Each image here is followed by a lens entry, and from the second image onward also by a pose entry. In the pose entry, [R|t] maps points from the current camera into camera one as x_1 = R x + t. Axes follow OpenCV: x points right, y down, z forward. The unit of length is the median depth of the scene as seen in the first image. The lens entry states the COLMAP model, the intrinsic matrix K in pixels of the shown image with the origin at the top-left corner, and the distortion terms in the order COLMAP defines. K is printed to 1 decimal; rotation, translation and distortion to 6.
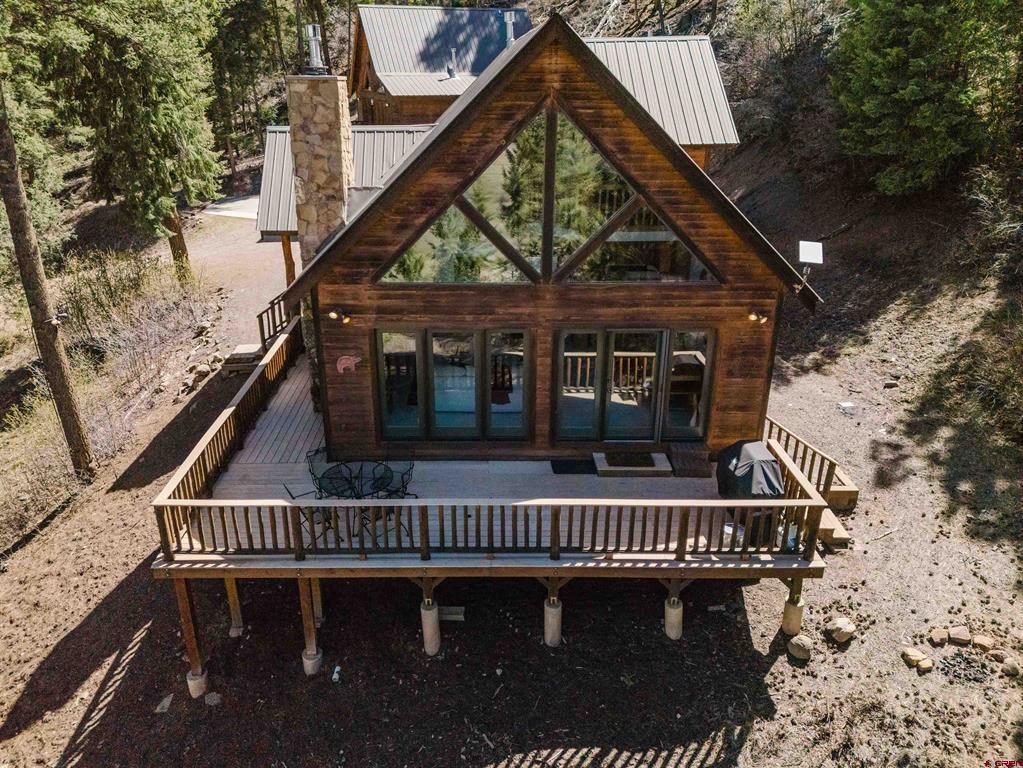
lens RADIAL K [[710.1, 0, 489.7], [0, 710.1, 399.2], [0, 0, 1]] dist [0.044806, -0.001004]
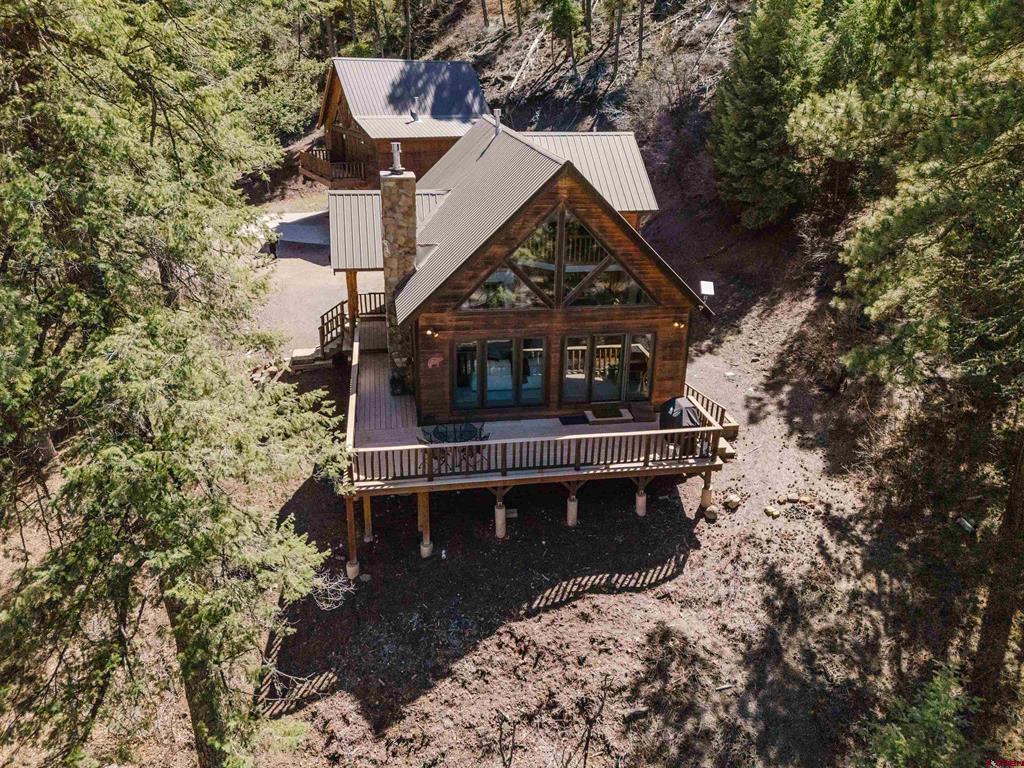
lens RADIAL K [[754.6, 0, 510.3], [0, 754.6, 387.2], [0, 0, 1]] dist [0.106705, -0.000151]
pose [[0.981896, -0.048482, 0.183111, -0.356626], [0.047907, 0.998823, 0.007570, 0.001041], [-0.183263, 0.001339, 0.983063, -0.700075]]
